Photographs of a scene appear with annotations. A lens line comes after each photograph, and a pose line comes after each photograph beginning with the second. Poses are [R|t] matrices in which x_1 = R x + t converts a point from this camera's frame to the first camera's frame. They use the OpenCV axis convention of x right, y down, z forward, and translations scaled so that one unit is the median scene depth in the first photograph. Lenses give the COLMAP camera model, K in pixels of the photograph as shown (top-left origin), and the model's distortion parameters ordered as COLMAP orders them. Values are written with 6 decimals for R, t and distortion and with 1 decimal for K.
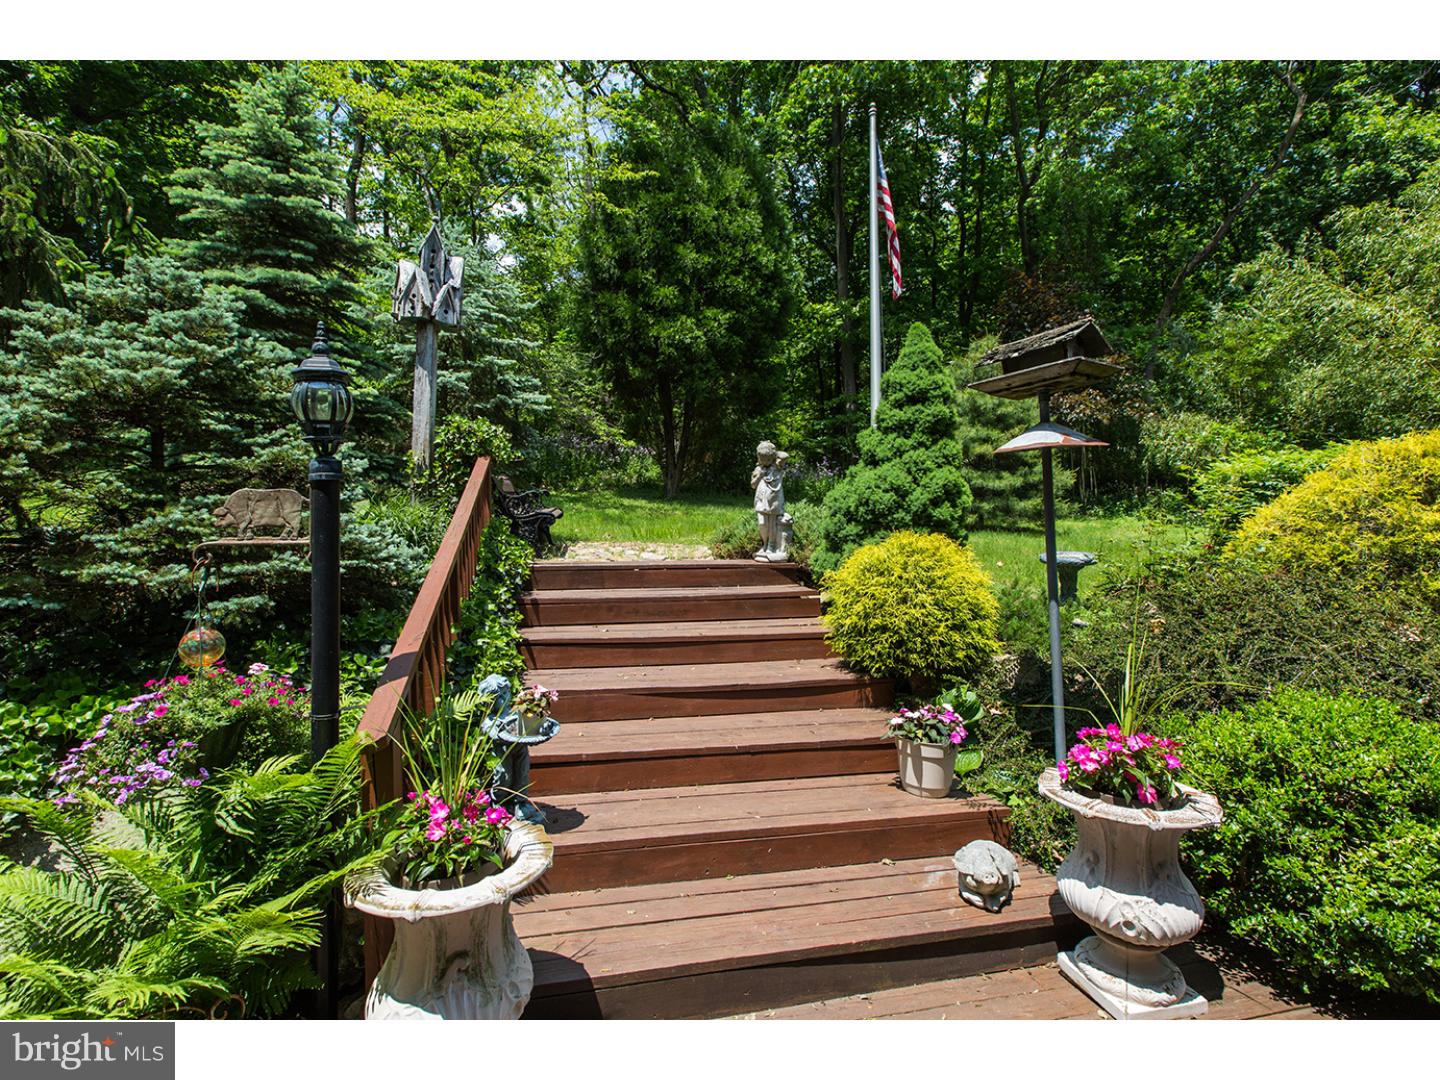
lens RADIAL K [[660.1, 0, 722.4], [0, 660.1, 545.9], [0, 0, 1]] dist [0.000849, -0.000420]
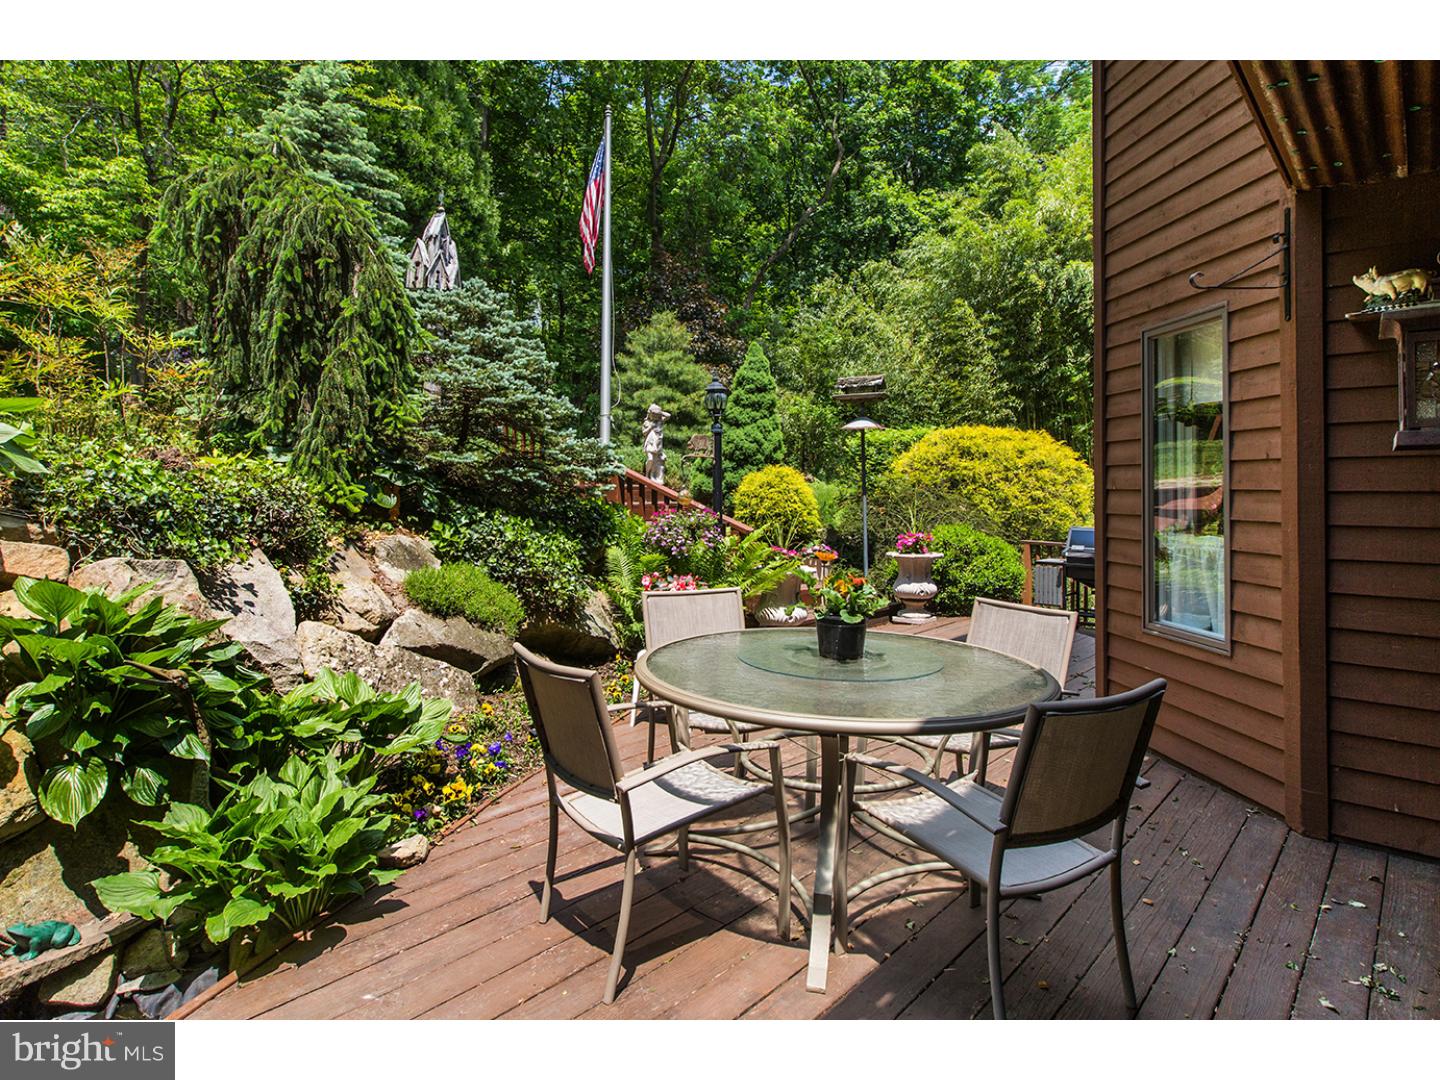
lens RADIAL K [[764.1, 0, 719.3], [0, 764.1, 535.9], [0, 0, 1]] dist [-0.003356, -0.000214]
pose [[0.817716, -0.028229, 0.574930, -0.817084], [0.000071, 0.998802, 0.048940, 0.053536], [-0.575622, -0.039978, 0.816738, -0.501104]]
